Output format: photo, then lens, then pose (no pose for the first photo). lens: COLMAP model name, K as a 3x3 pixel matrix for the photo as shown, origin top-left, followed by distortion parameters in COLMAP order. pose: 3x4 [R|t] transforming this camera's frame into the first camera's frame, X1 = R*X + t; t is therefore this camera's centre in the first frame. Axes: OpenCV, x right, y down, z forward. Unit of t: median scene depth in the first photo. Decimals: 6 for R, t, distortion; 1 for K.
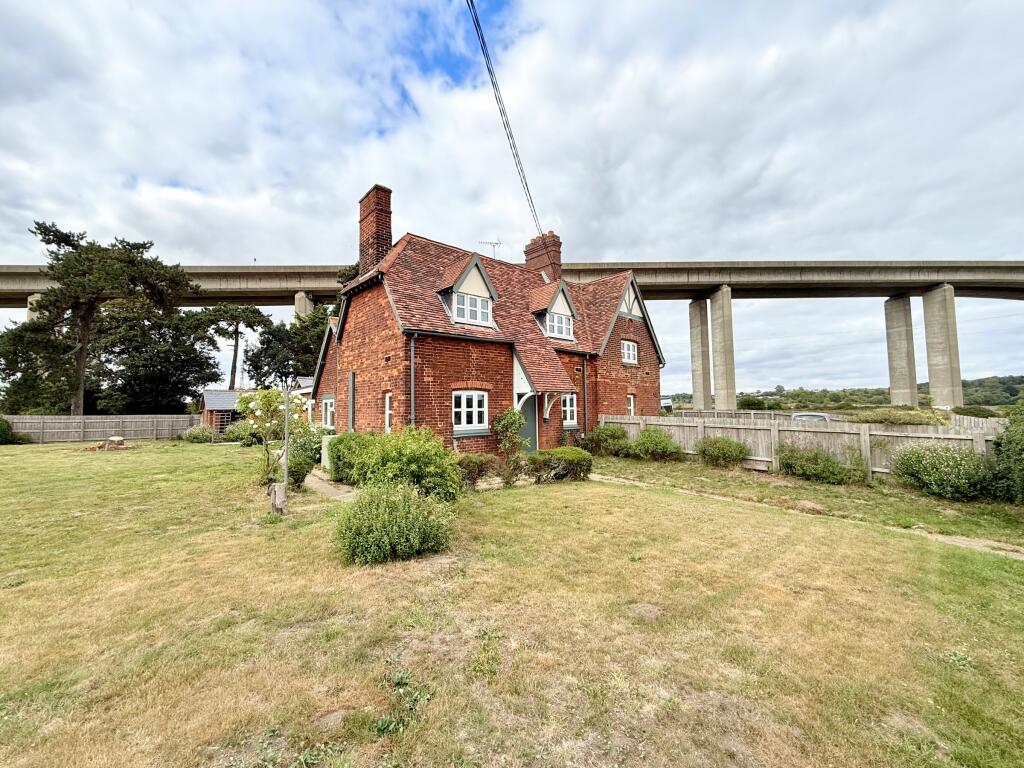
lens RADIAL K [[407.3, 0, 509.2], [0, 407.3, 383.4], [0, 0, 1]] dist [-0.004147, 0.001384]
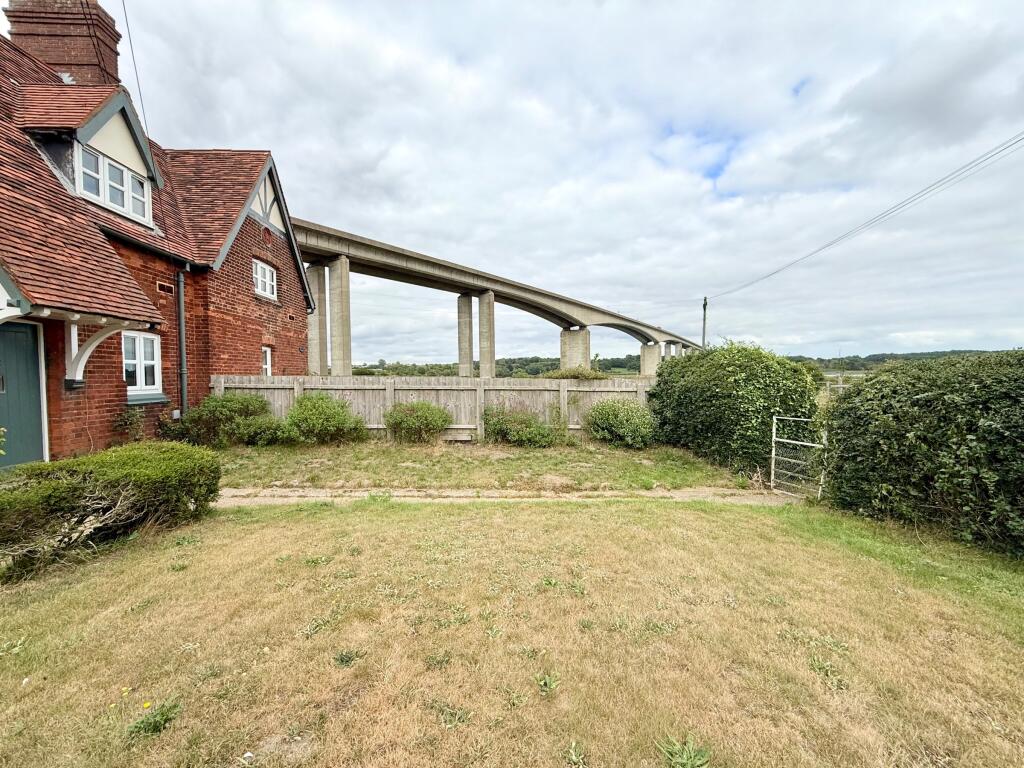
lens RADIAL K [[407.3, 0, 509.2], [0, 407.3, 383.1], [0, 0, 1]] dist [-0.004147, 0.001384]
pose [[0.628668, -0.011059, 0.777595, 0.040418], [-0.041891, 0.997966, 0.048061, 0.043057], [-0.776545, -0.062789, 0.626926, 0.322577]]
